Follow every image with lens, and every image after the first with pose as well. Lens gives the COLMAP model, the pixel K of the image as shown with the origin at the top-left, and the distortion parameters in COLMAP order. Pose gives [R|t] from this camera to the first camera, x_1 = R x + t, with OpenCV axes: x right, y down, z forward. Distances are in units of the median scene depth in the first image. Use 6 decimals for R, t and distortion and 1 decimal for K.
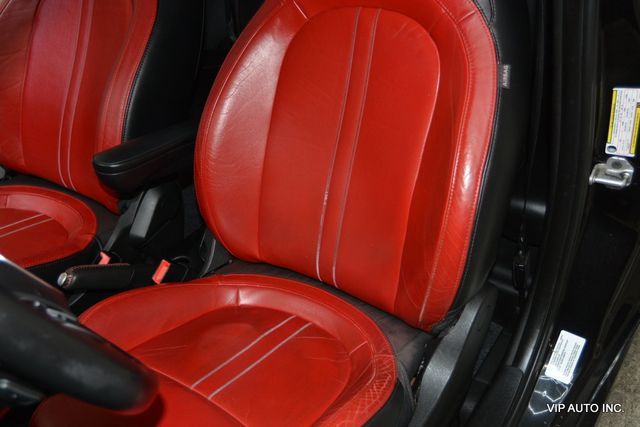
lens RADIAL K [[642.5, 0, 320.0], [0, 642.5, 213.5], [0, 0, 1]] dist [-0.012206, 0.004211]
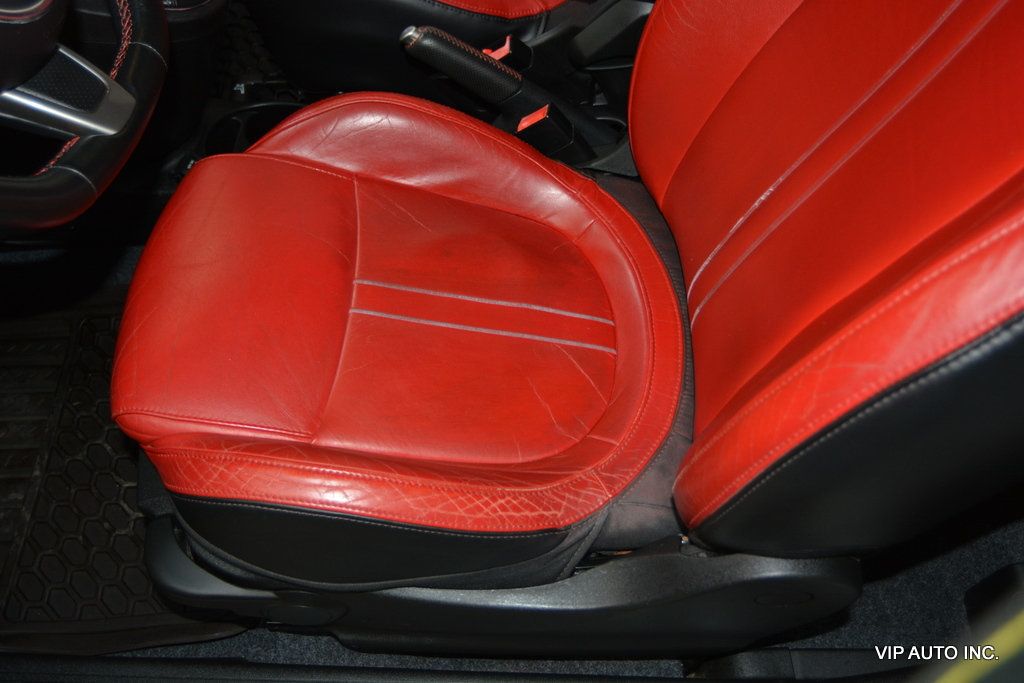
lens RADIAL K [[895.0, 0, 512.0], [0, 895.0, 341.5], [0, 0, 1]] dist [-0.025905, -0.004035]
pose [[0.550727, 0.715799, -0.429337, 0.280534], [-0.502138, 0.695004, 0.514613, -0.205141], [0.666751, -0.067825, 0.742188, 0.364160]]
